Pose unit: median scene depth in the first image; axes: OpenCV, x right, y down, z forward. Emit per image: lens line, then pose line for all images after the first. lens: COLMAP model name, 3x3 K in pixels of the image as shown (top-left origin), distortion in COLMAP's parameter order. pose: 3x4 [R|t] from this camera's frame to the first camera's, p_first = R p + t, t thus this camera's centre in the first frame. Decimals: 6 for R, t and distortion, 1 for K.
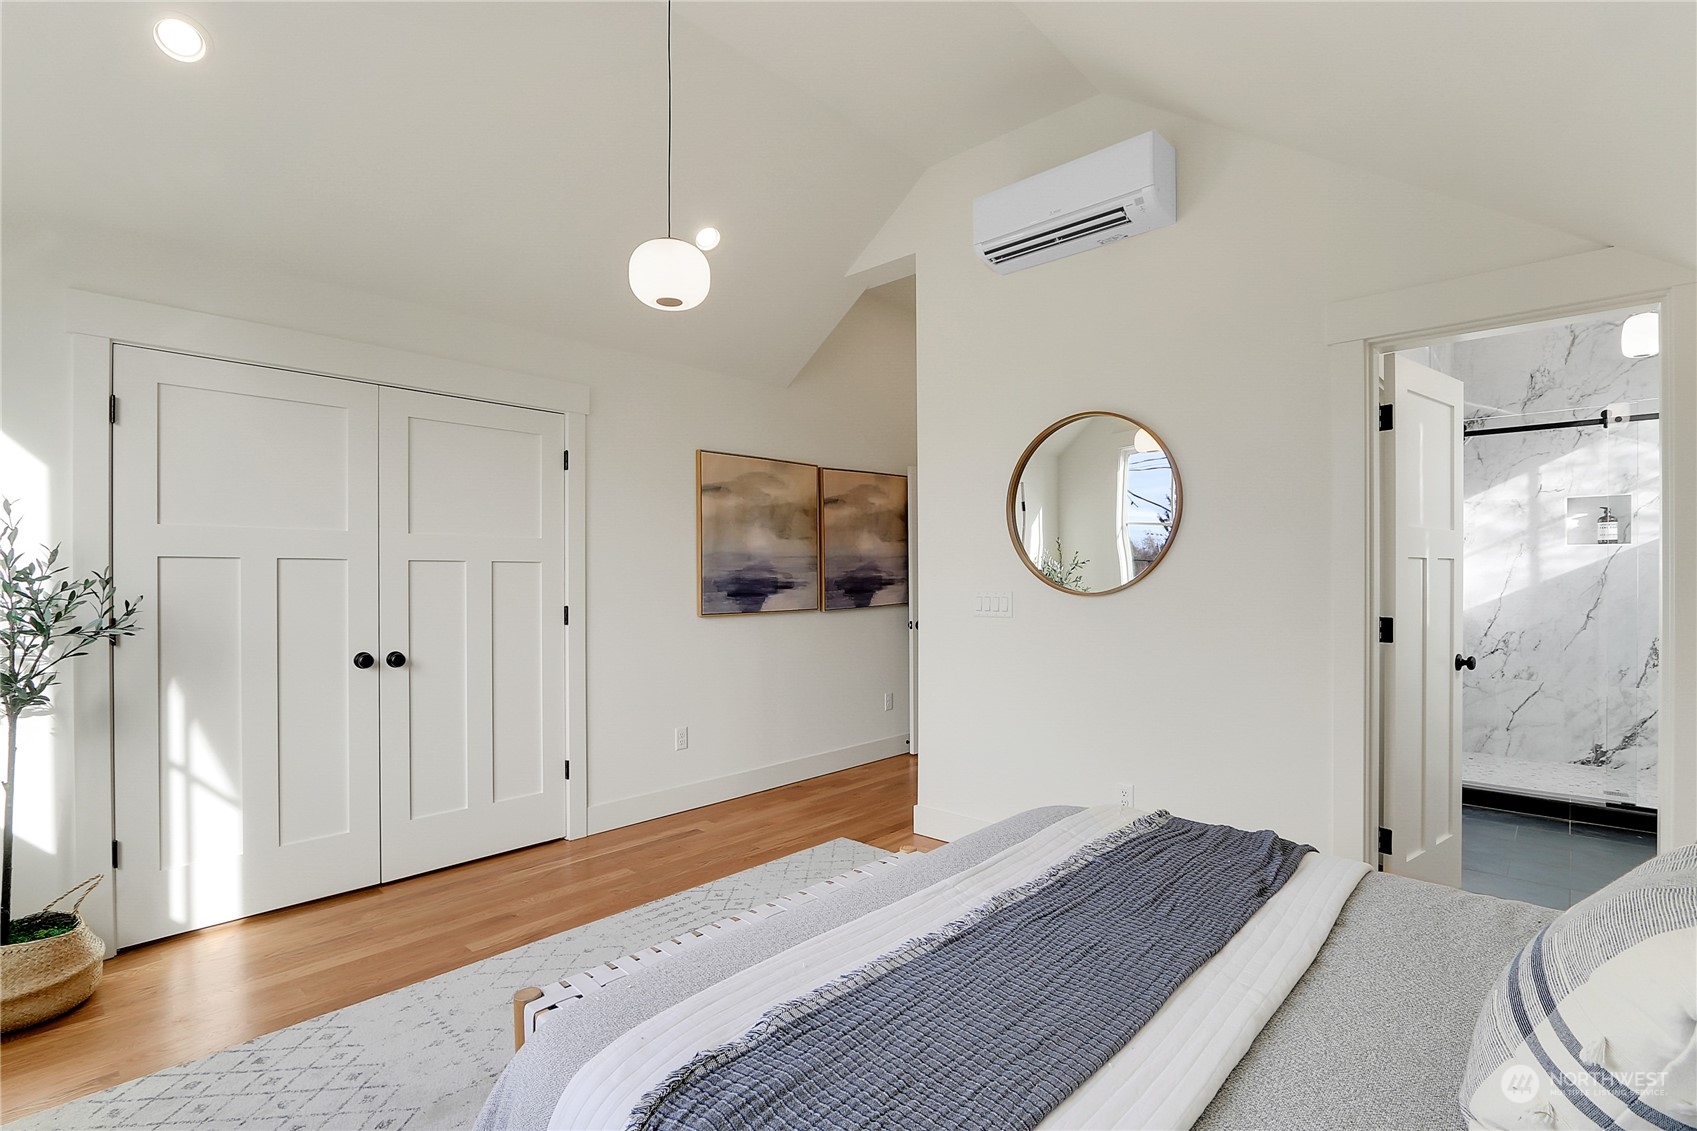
lens RADIAL K [[776.1, 0, 849.6], [0, 776.1, 575.7], [0, 0, 1]] dist [-0.016237, 0.000064]
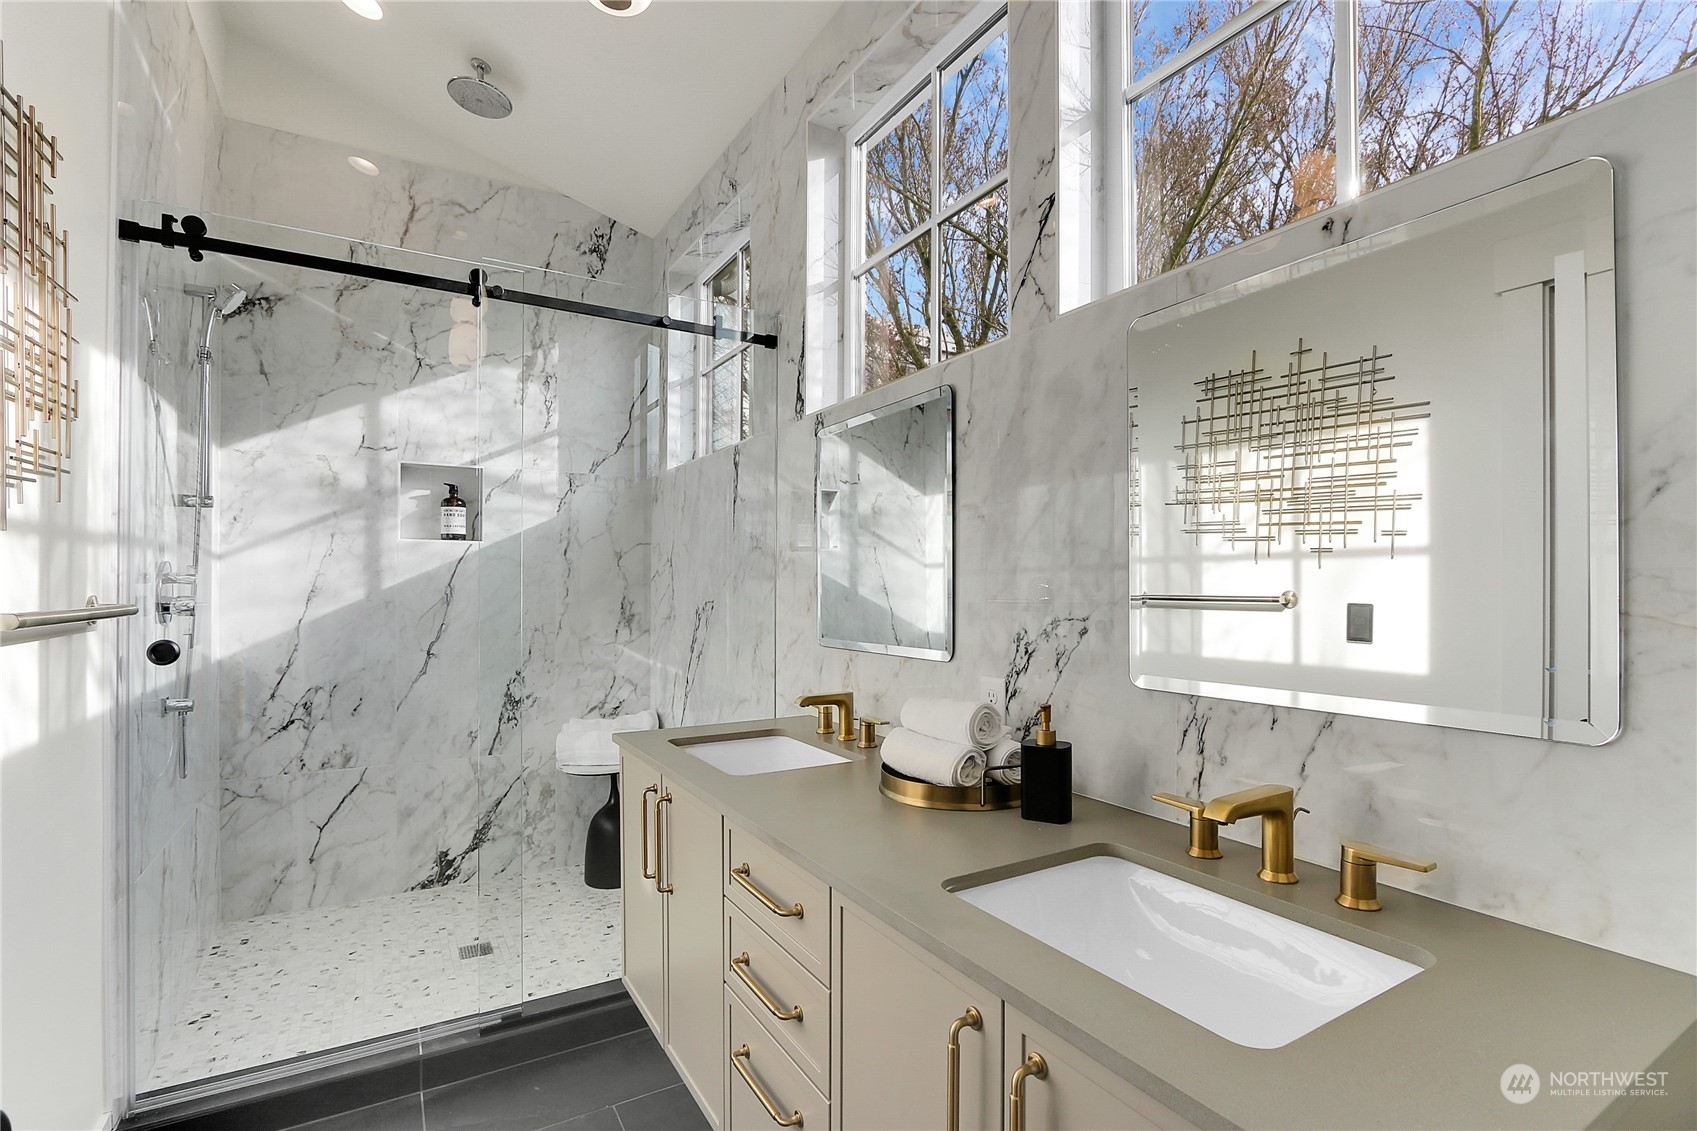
lens RADIAL K [[776.1, 0, 845.1], [0, 776.1, 593.0], [0, 0, 1]] dist [-0.016237, 0.000064]
pose [[0.272939, 0.000064, 0.962031, 0.445716], [-0.001675, 0.999999, 0.000409, 0.002726], [-0.962030, -0.001723, 0.272939, 0.494757]]
